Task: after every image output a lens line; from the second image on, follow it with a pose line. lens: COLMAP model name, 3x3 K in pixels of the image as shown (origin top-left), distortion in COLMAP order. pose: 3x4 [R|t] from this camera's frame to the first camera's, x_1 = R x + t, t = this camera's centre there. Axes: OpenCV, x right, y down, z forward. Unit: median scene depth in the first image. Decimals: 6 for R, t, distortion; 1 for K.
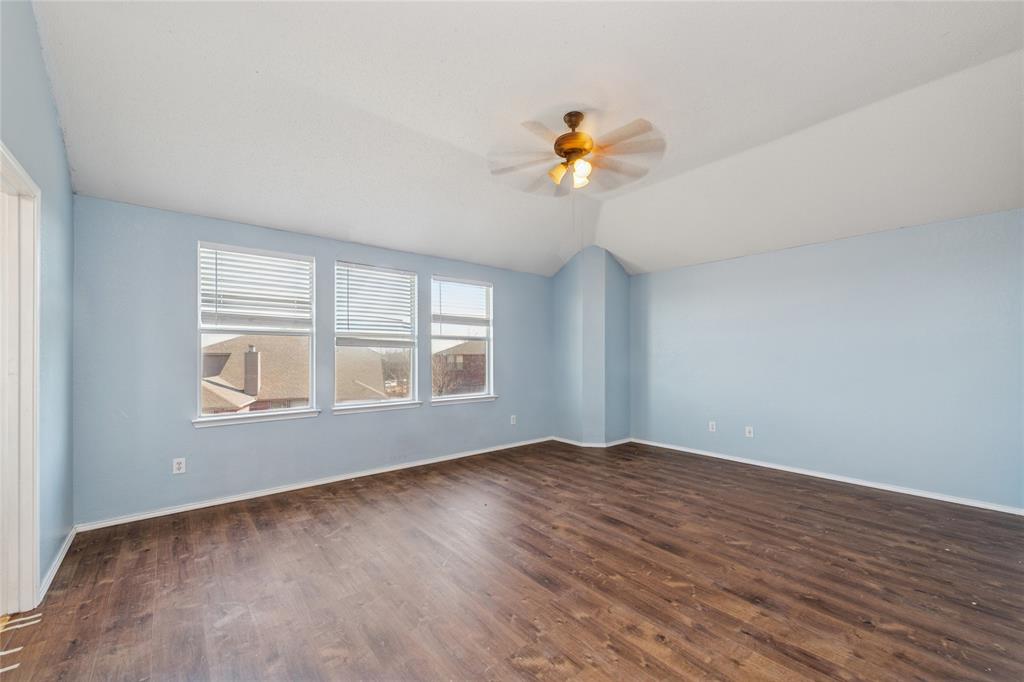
lens RADIAL K [[401.4, 0, 512.4], [0, 401.4, 348.1], [0, 0, 1]] dist [0.009358, -0.003190]
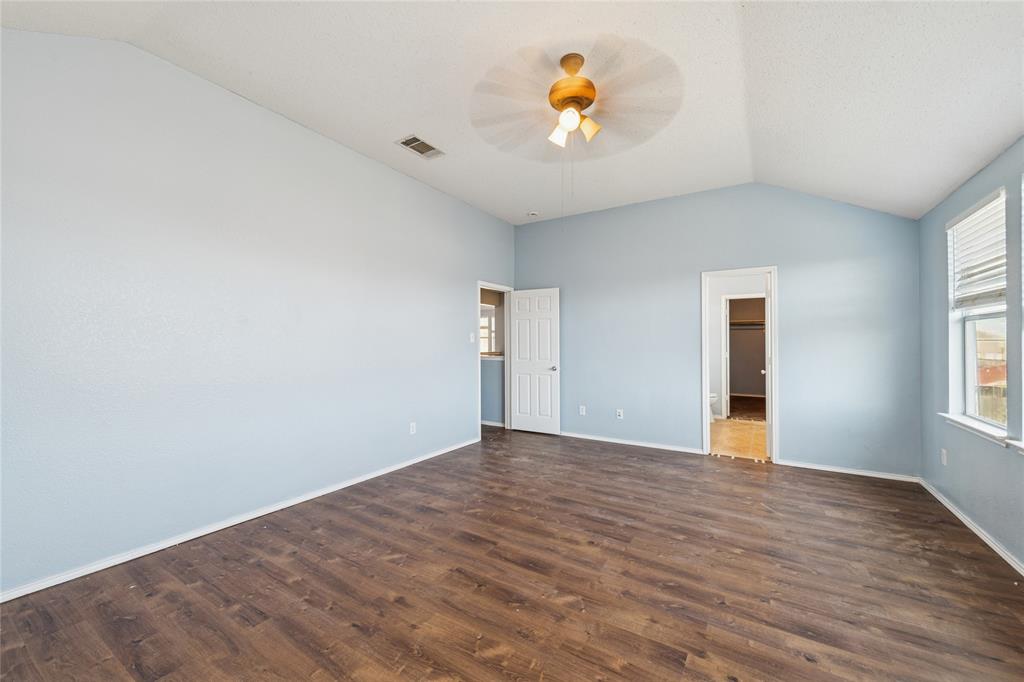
lens RADIAL K [[401.4, 0, 510.7], [0, 401.4, 343.1], [0, 0, 1]] dist [0.009358, -0.003190]
pose [[-0.951025, -0.001091, -0.309114, 0.571397], [0.003927, 0.999870, -0.015610, 0.027189], [0.309091, -0.016060, -0.950897, 1.877250]]
